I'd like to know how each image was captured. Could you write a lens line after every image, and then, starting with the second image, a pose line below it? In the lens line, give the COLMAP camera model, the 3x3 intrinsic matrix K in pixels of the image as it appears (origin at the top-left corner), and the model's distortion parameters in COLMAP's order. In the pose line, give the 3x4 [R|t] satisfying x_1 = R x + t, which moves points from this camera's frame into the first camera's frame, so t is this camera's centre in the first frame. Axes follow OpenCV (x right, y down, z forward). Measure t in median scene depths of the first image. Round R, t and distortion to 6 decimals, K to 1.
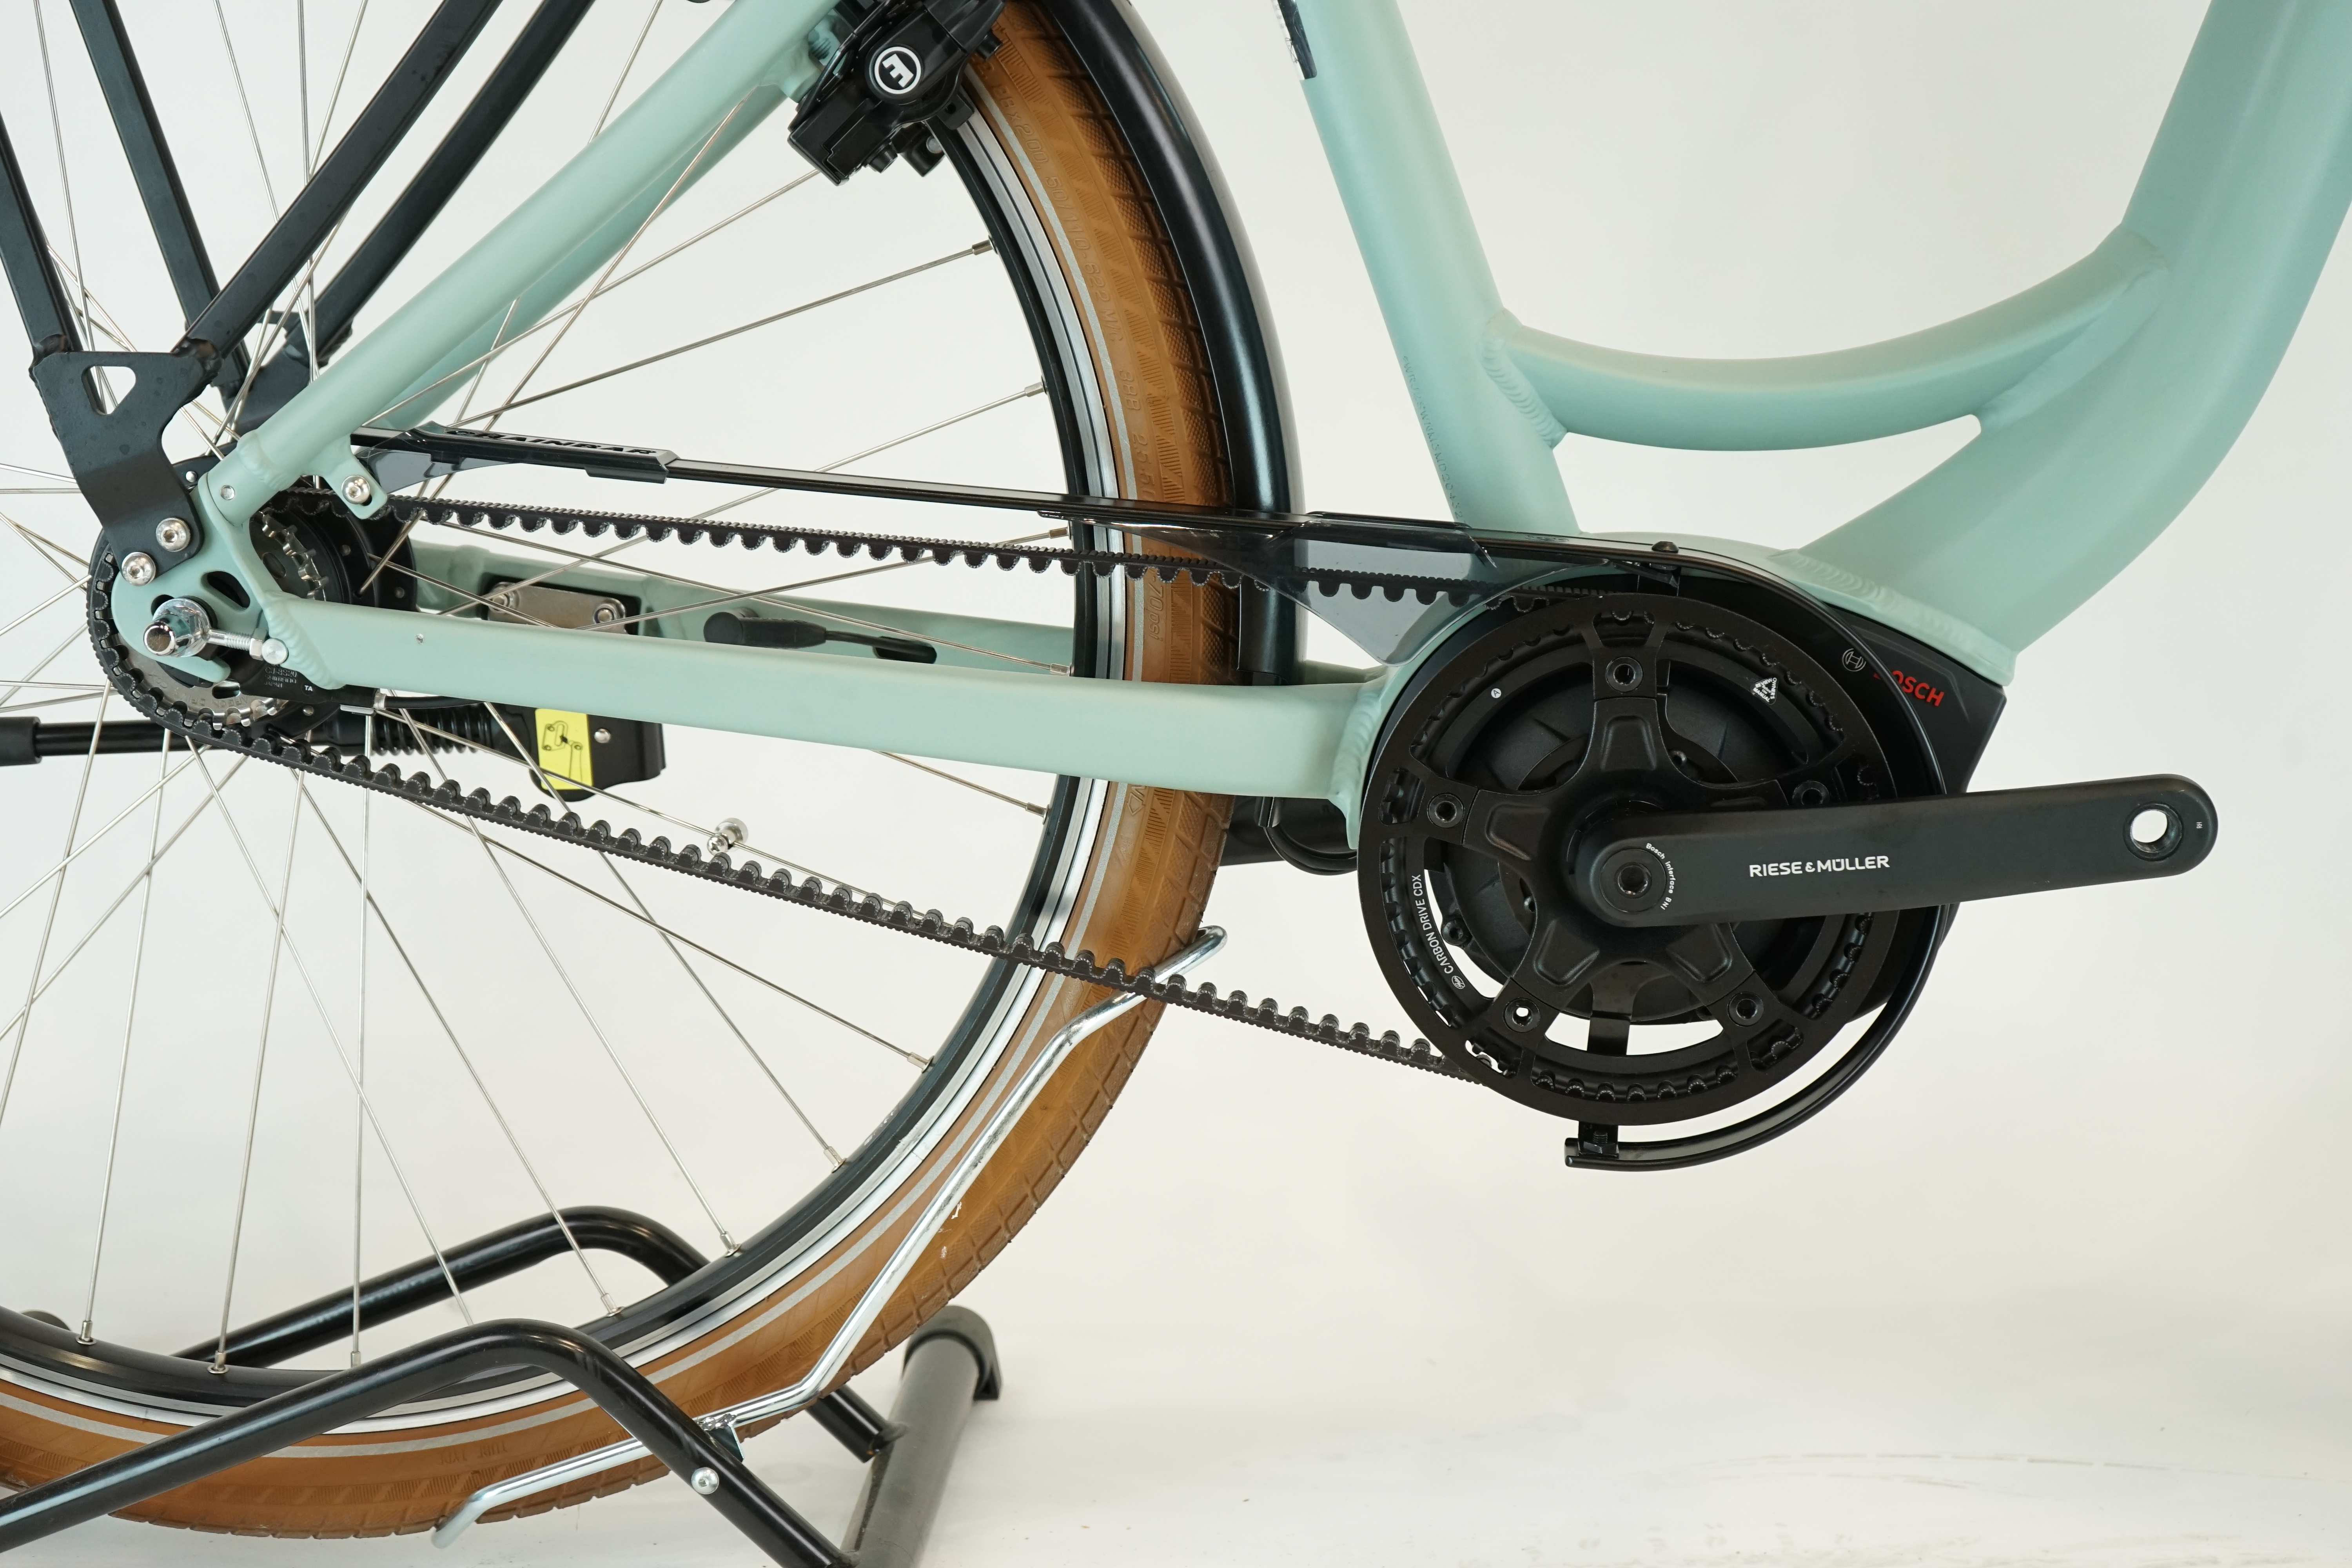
lens RADIAL K [[3893.3, 0, 1173.9], [0, 3893.3, 779.9], [0, 0, 1]] dist [-0.134424, 0.000000]
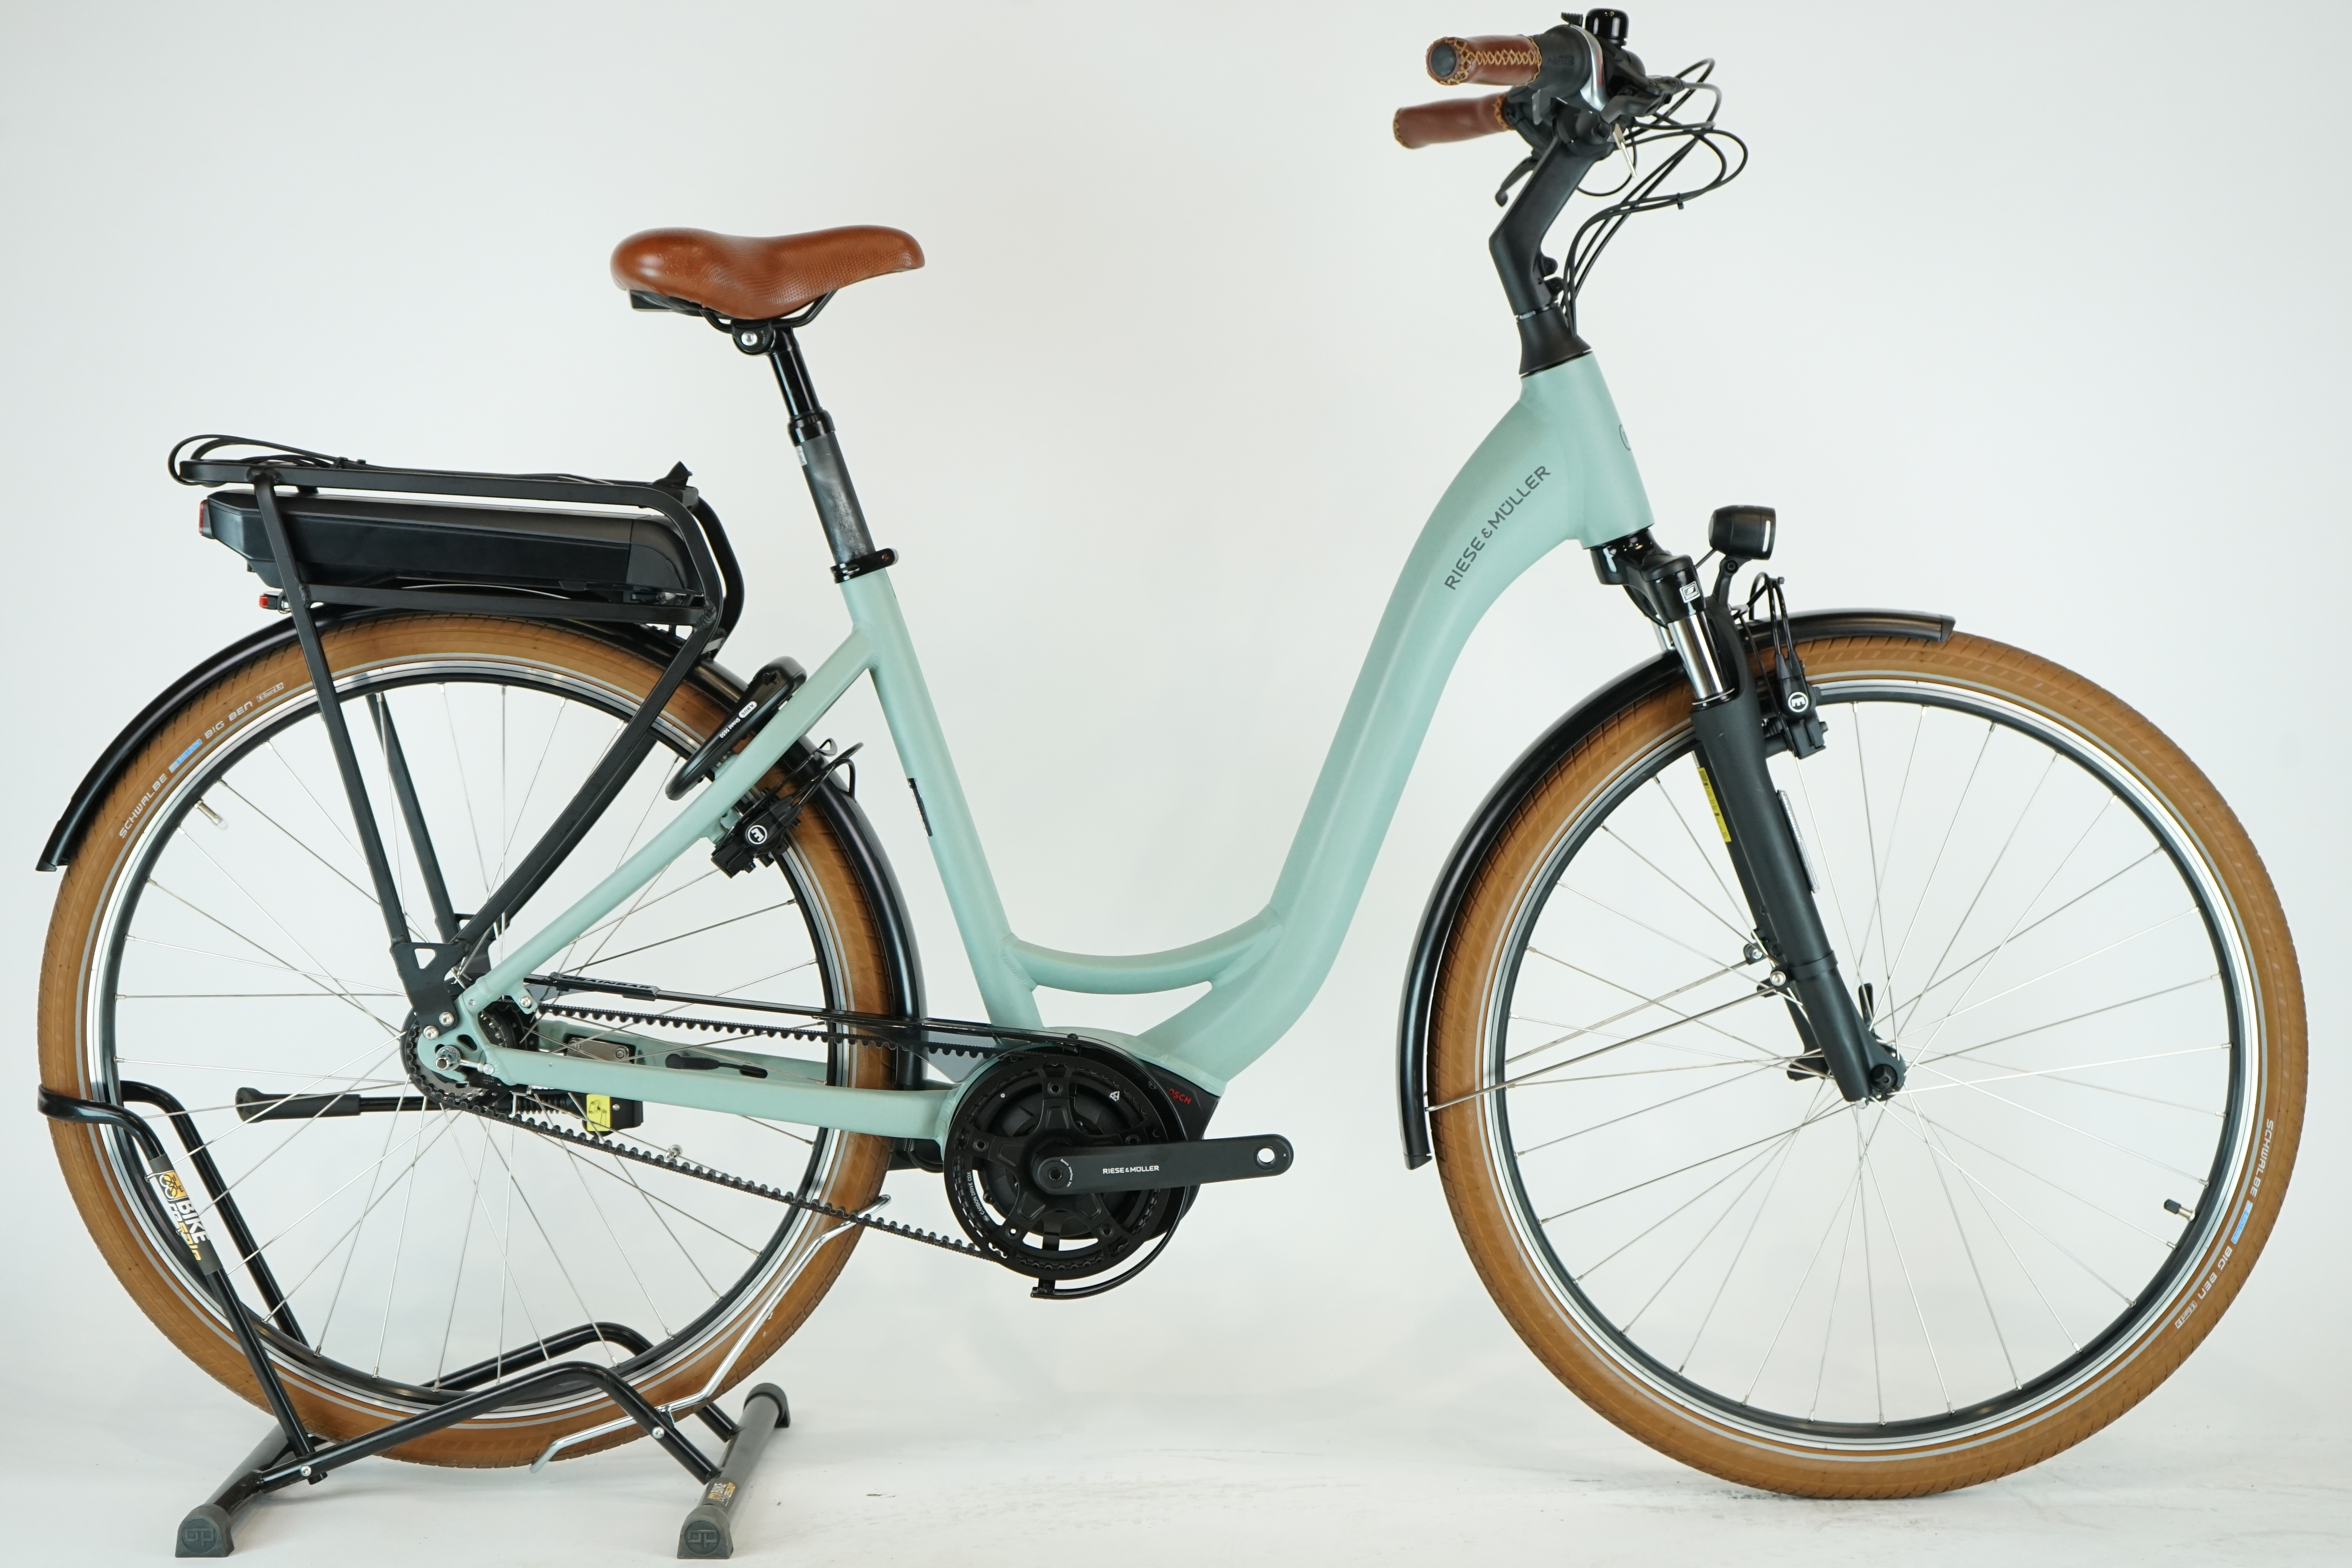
lens RADIAL K [[4120.9, 0, 1183.7], [0, 4120.9, 775.0], [0, 0, 1]] dist [-0.107462, 0.000000]
pose [[0.998902, 0.018979, 0.042837, 0.079927], [-0.014949, 0.995599, -0.092517, 0.013474], [-0.044405, 0.091775, 0.994789, -1.499448]]
